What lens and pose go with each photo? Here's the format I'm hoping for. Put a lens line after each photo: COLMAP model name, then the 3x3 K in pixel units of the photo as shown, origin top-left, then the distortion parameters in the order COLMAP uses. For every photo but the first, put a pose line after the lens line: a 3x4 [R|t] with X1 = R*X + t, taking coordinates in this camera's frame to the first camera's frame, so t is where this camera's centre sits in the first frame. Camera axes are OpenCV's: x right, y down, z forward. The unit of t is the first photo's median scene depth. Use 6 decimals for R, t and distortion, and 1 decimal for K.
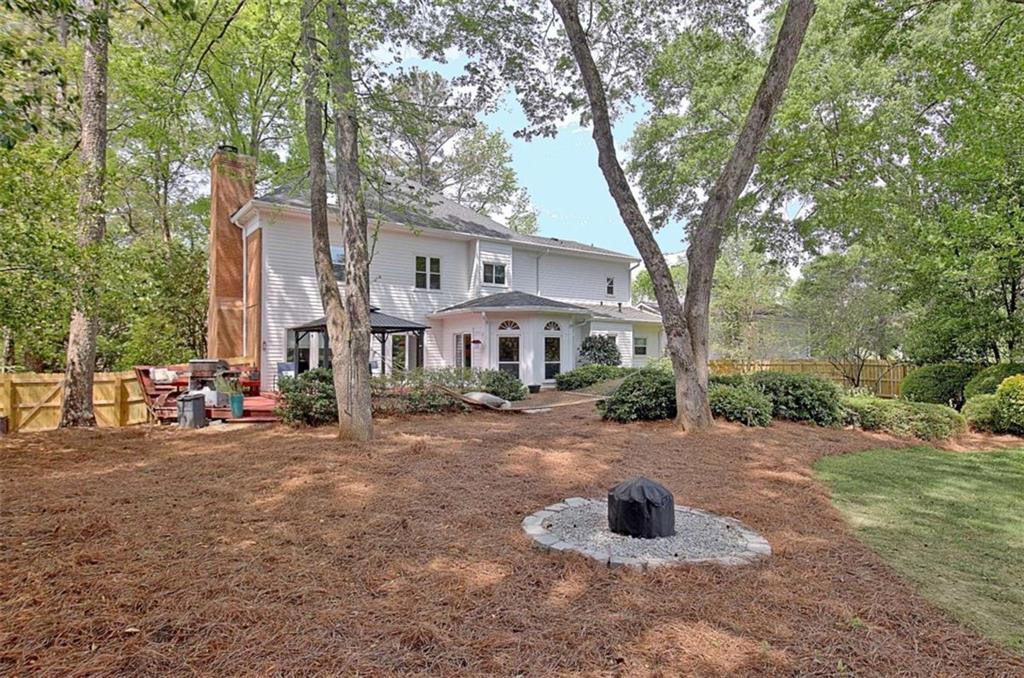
lens RADIAL K [[551.3, 0, 511.6], [0, 551.3, 349.0], [0, 0, 1]] dist [-0.001688, -0.000184]
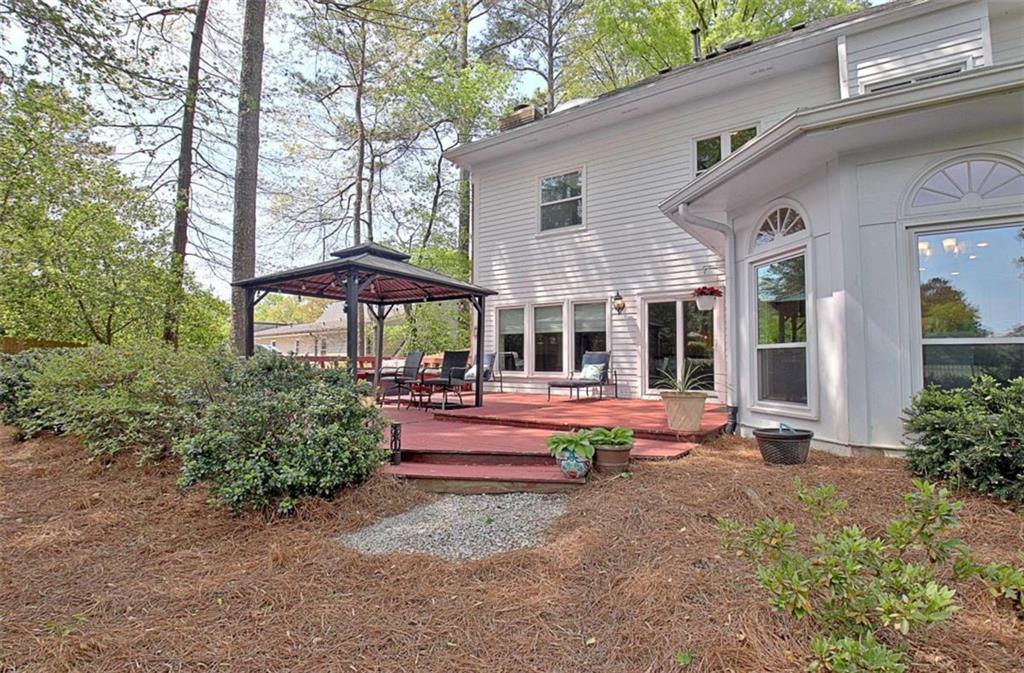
lens RADIAL K [[482.9, 0, 514.3], [0, 482.9, 335.3], [0, 0, 1]] dist [-0.000535, -0.000017]
pose [[0.329309, -0.052283, -0.942774, 0.171891], [0.005336, 0.998553, -0.053513, 0.028264], [0.944207, 0.012591, 0.329111, 0.674047]]
